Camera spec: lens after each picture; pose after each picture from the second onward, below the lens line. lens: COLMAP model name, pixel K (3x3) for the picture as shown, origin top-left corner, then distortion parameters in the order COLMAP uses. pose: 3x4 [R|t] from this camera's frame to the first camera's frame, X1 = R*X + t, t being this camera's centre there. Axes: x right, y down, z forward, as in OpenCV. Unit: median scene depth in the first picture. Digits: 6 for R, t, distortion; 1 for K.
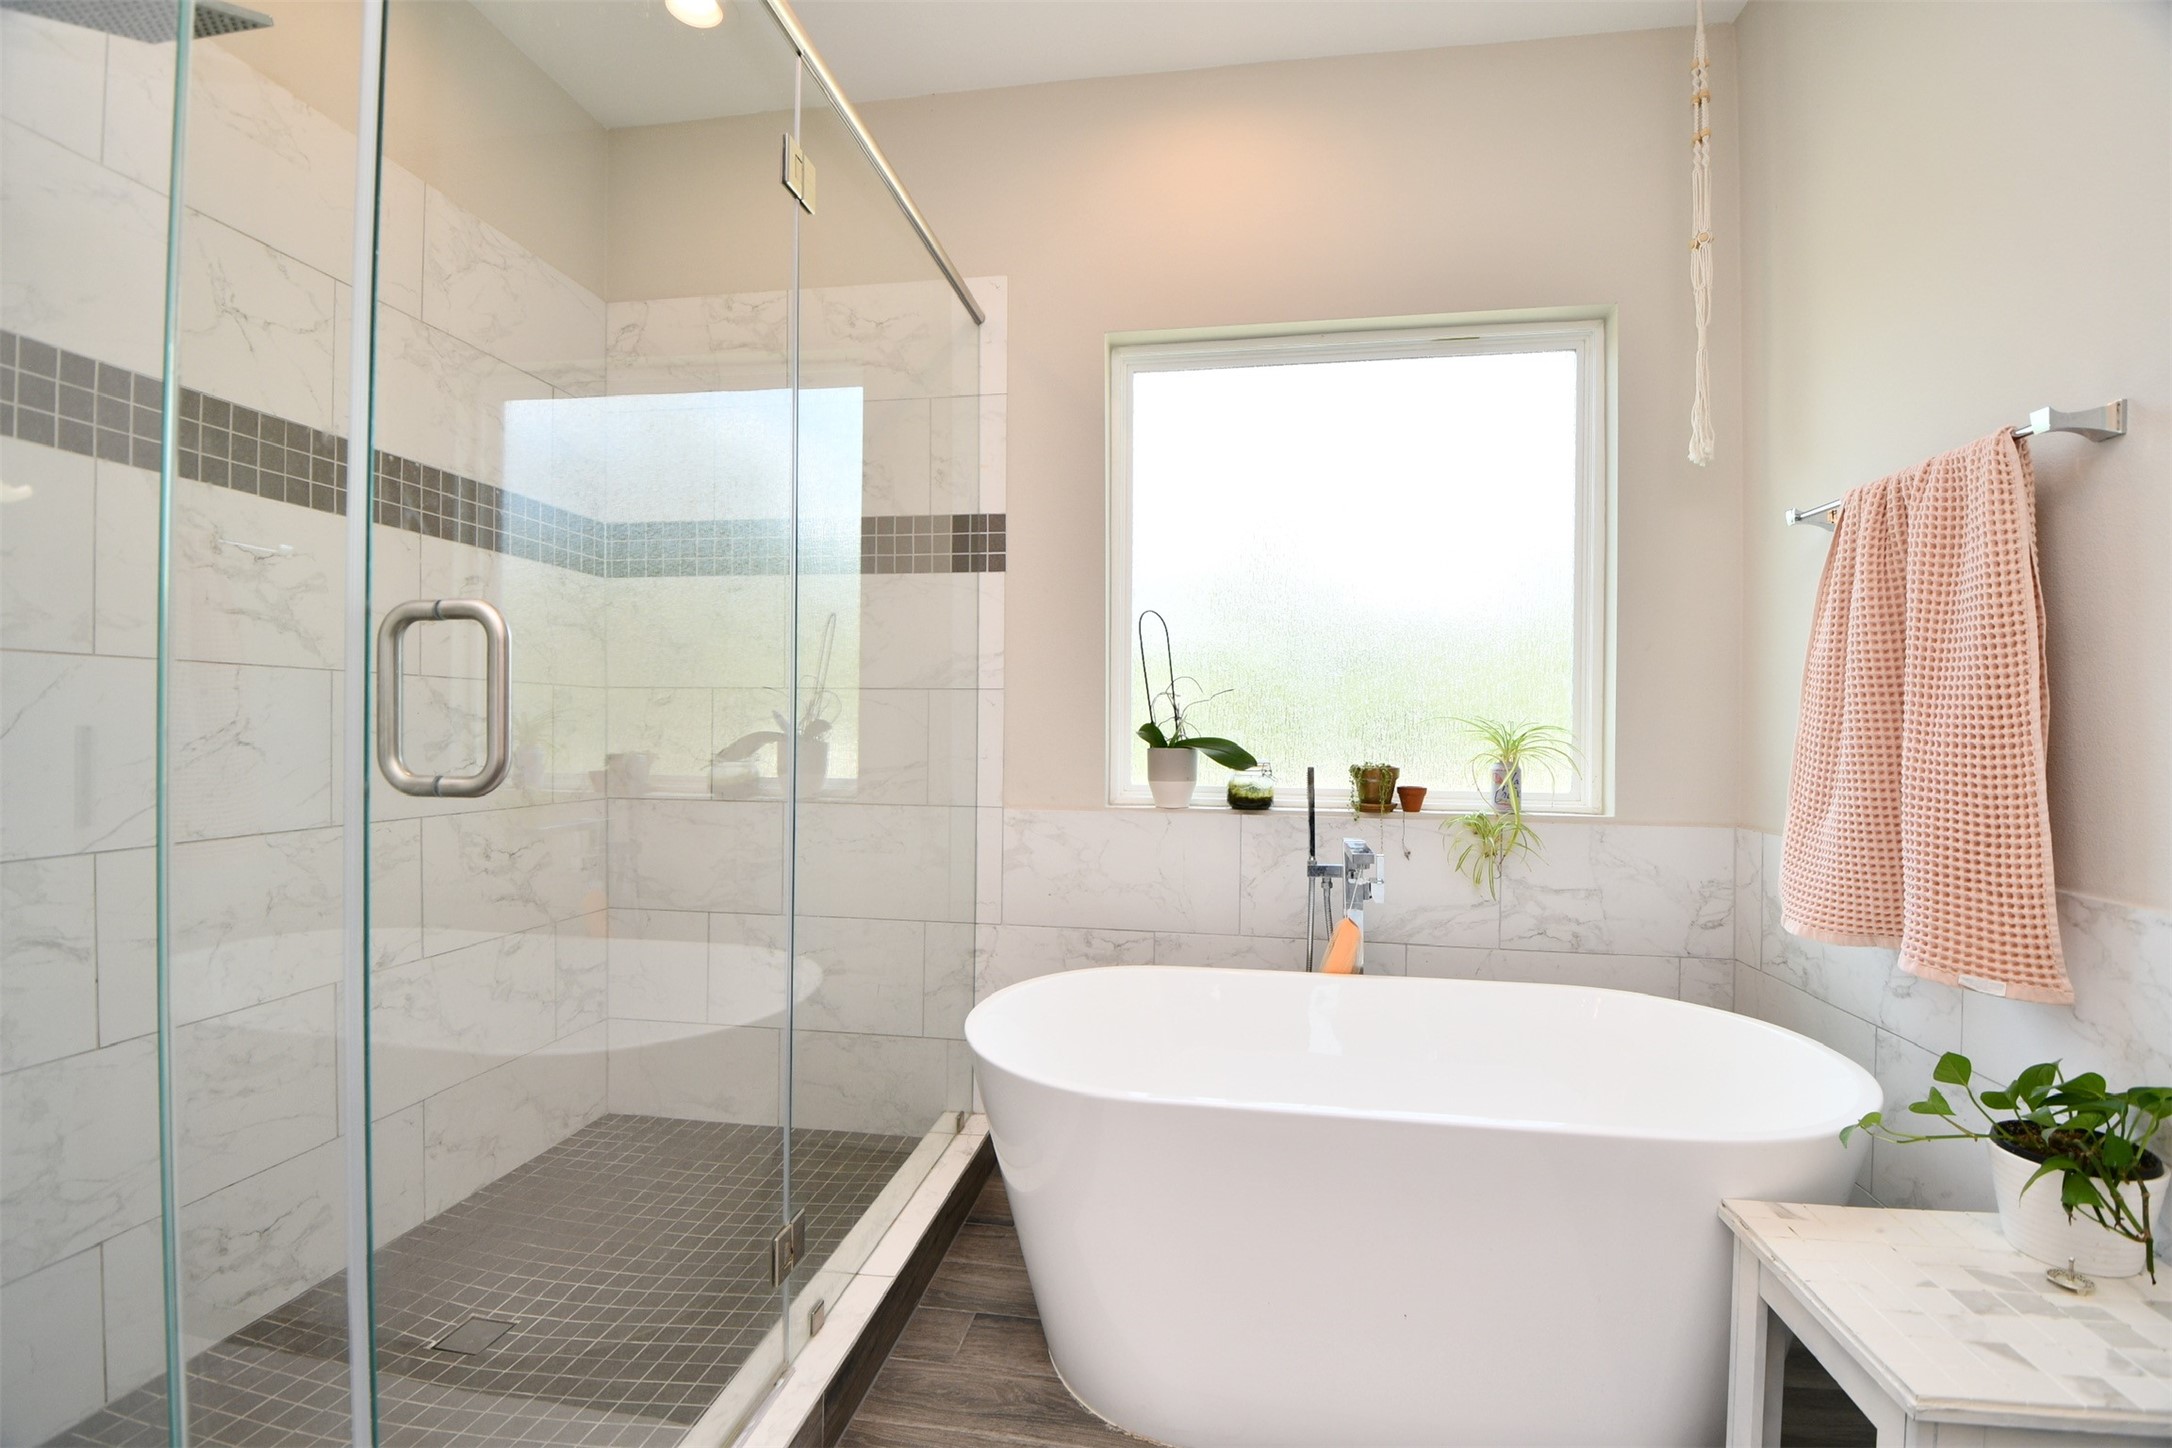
lens RADIAL K [[967.4, 0, 1096.3], [0, 967.4, 732.2], [0, 0, 1]] dist [-0.015579, -0.005597]
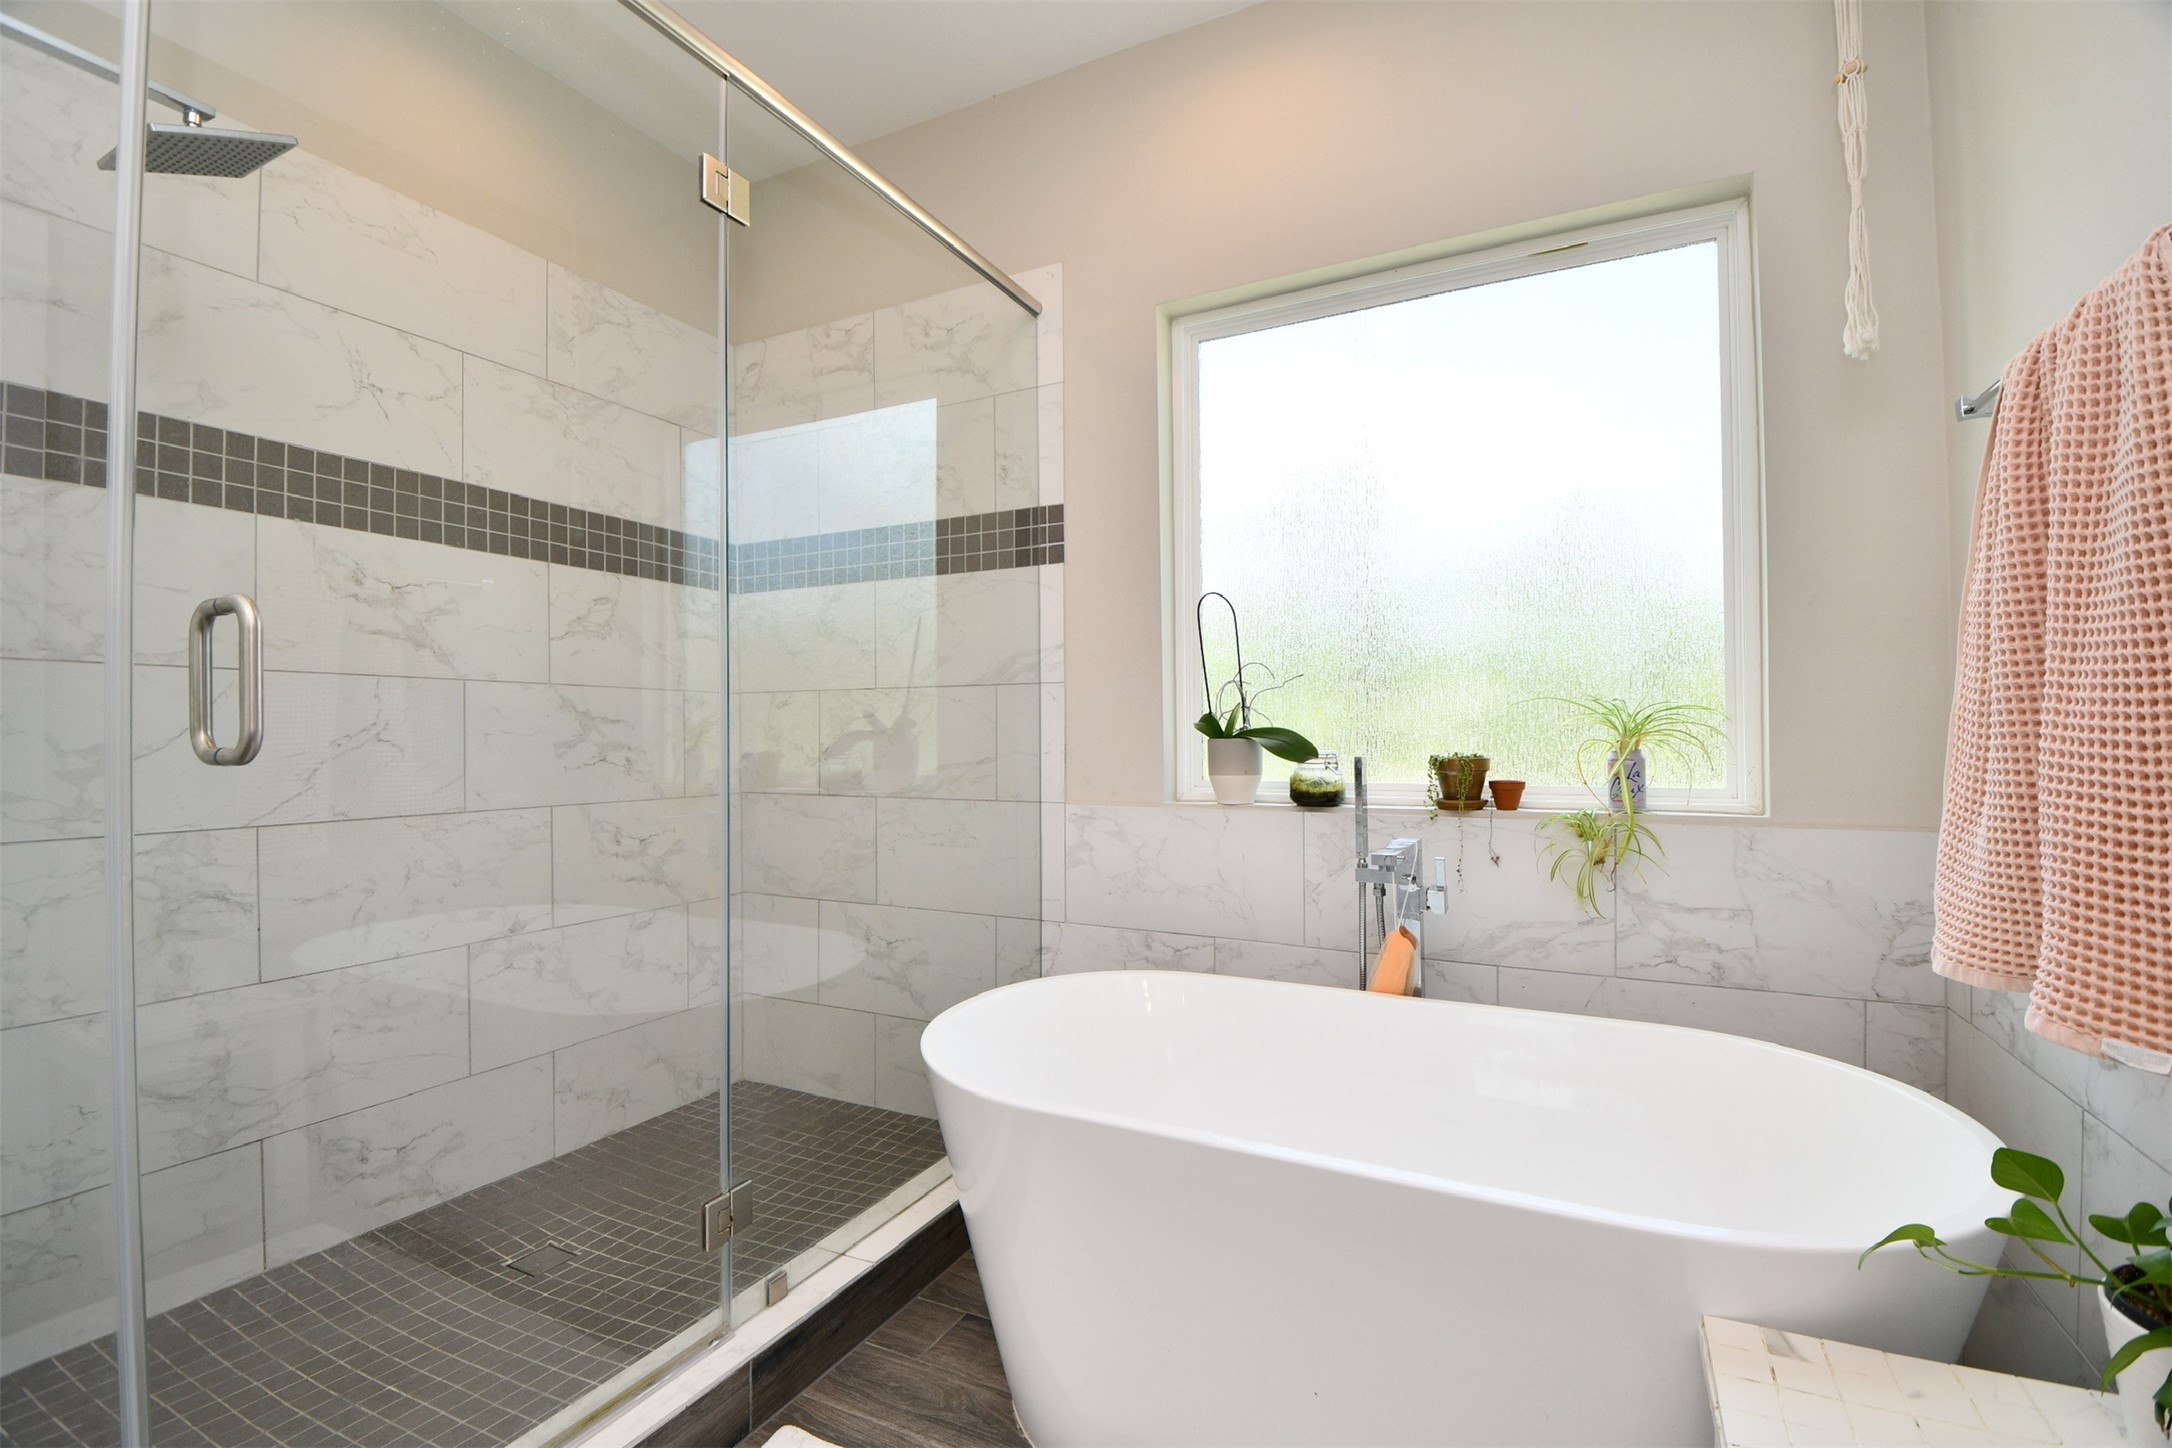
lens RADIAL K [[967.4, 0, 1082.9], [0, 967.4, 732.2], [0, 0, 1]] dist [-0.015579, -0.005597]
pose [[0.952470, -0.016200, -0.304200, 0.255693], [0.013167, 0.999841, -0.012021, 0.021243], [0.304347, 0.007444, 0.952532, 0.083737]]
